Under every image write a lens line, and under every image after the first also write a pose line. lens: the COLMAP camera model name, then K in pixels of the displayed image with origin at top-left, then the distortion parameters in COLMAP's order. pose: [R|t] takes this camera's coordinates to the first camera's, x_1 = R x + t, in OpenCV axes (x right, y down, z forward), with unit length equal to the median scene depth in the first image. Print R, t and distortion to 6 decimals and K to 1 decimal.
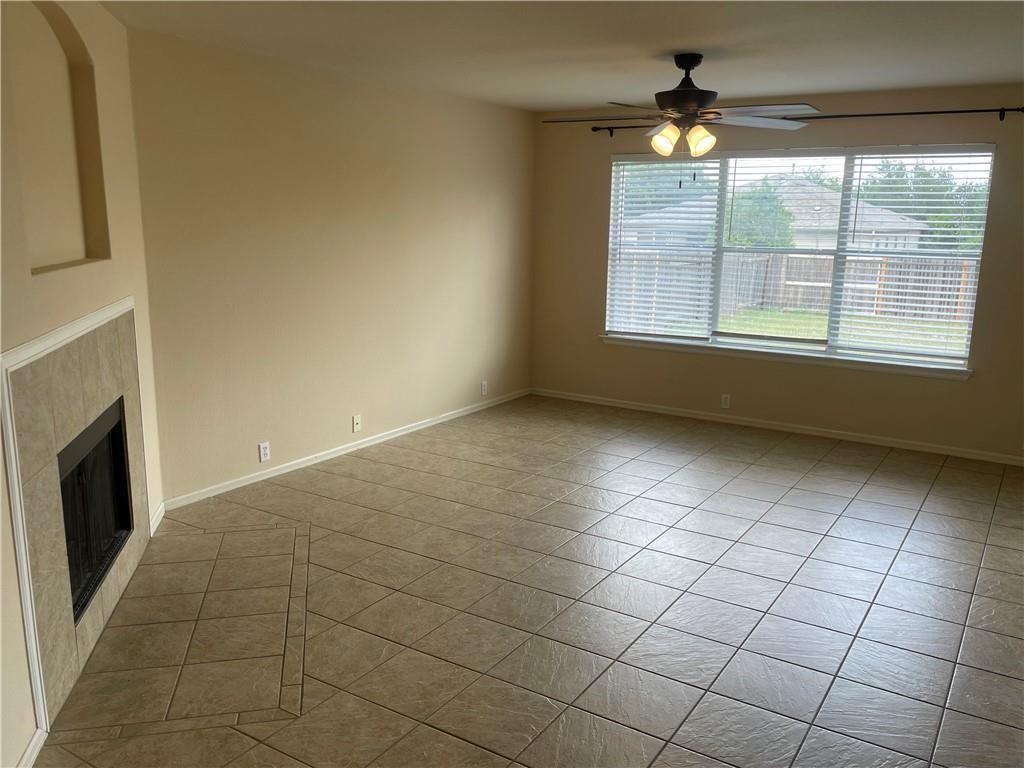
lens RADIAL K [[847.8, 0, 512.0], [0, 847.8, 384.0], [0, 0, 1]] dist [0.126837, -0.000206]
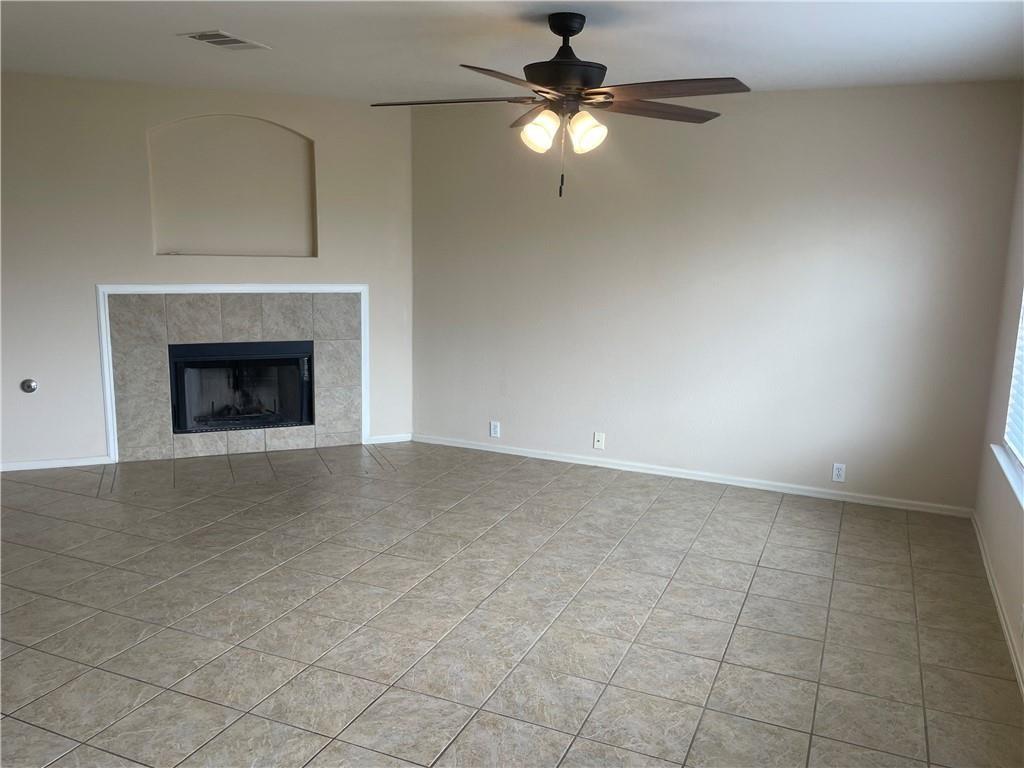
lens RADIAL K [[847.8, 0, 512.0], [0, 847.8, 384.0], [0, 0, 1]] dist [0.126837, -0.000206]
pose [[0.158314, 0.168383, -0.972926, 0.854406], [-0.213494, 0.967880, 0.132770, -0.144870], [0.964032, 0.186694, 0.189177, 0.773631]]
